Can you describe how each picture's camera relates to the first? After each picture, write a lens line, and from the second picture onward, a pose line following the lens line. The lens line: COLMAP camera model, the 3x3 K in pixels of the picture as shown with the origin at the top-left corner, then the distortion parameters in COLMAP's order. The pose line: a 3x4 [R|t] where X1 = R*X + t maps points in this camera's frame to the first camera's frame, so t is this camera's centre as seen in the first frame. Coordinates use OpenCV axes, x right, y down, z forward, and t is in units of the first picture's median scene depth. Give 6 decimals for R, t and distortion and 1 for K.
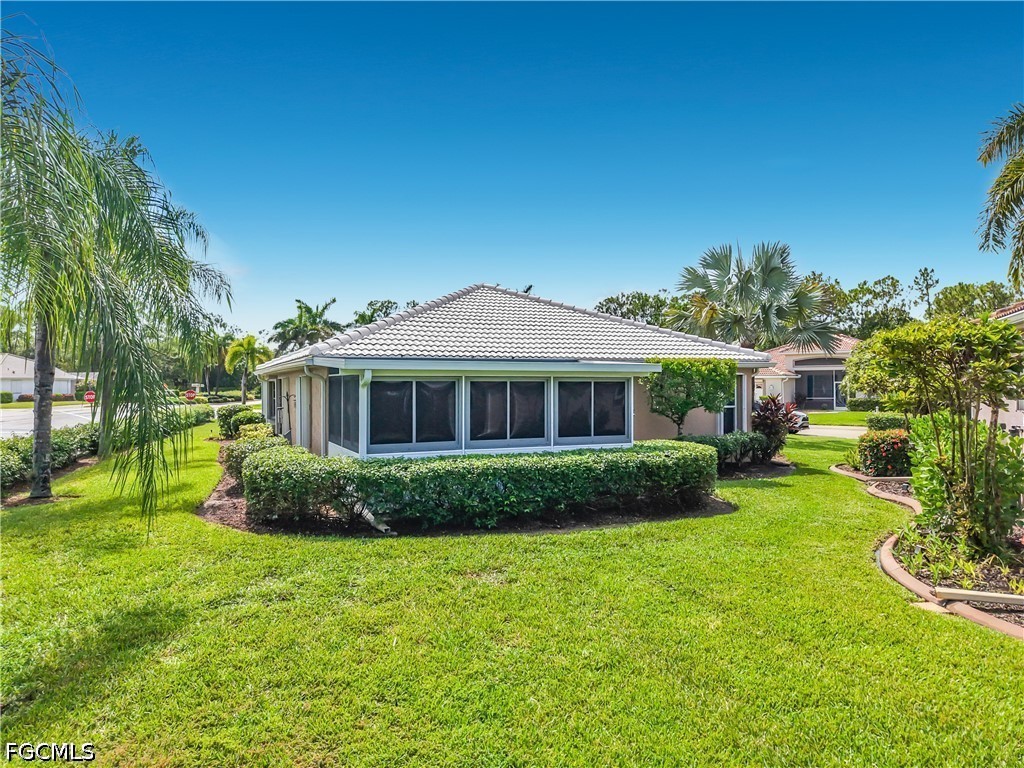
lens RADIAL K [[710.6, 0, 513.5], [0, 710.6, 384.4], [0, 0, 1]] dist [0.007213, 0.001252]
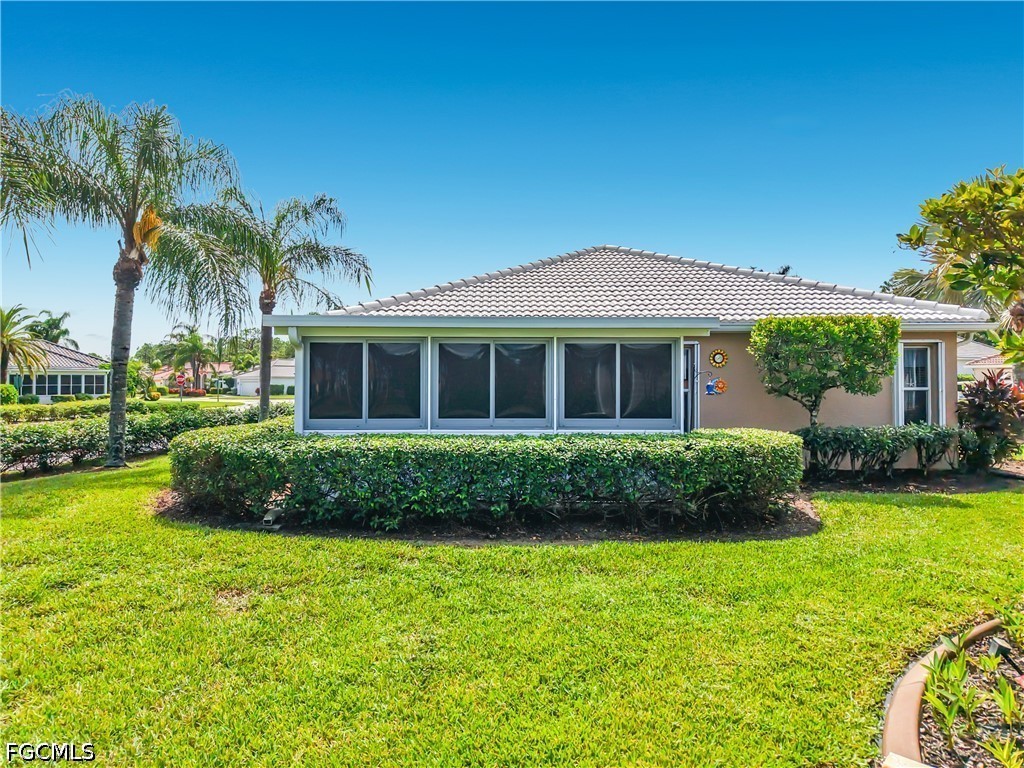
lens RADIAL K [[710.6, 0, 510.9], [0, 710.6, 382.2], [0, 0, 1]] dist [0.007213, 0.001252]
pose [[0.922671, 0.002096, -0.385582, 0.284524], [-0.002345, 0.999997, -0.000177, 0.035743], [0.385580, 0.001068, 0.922674, 0.277922]]
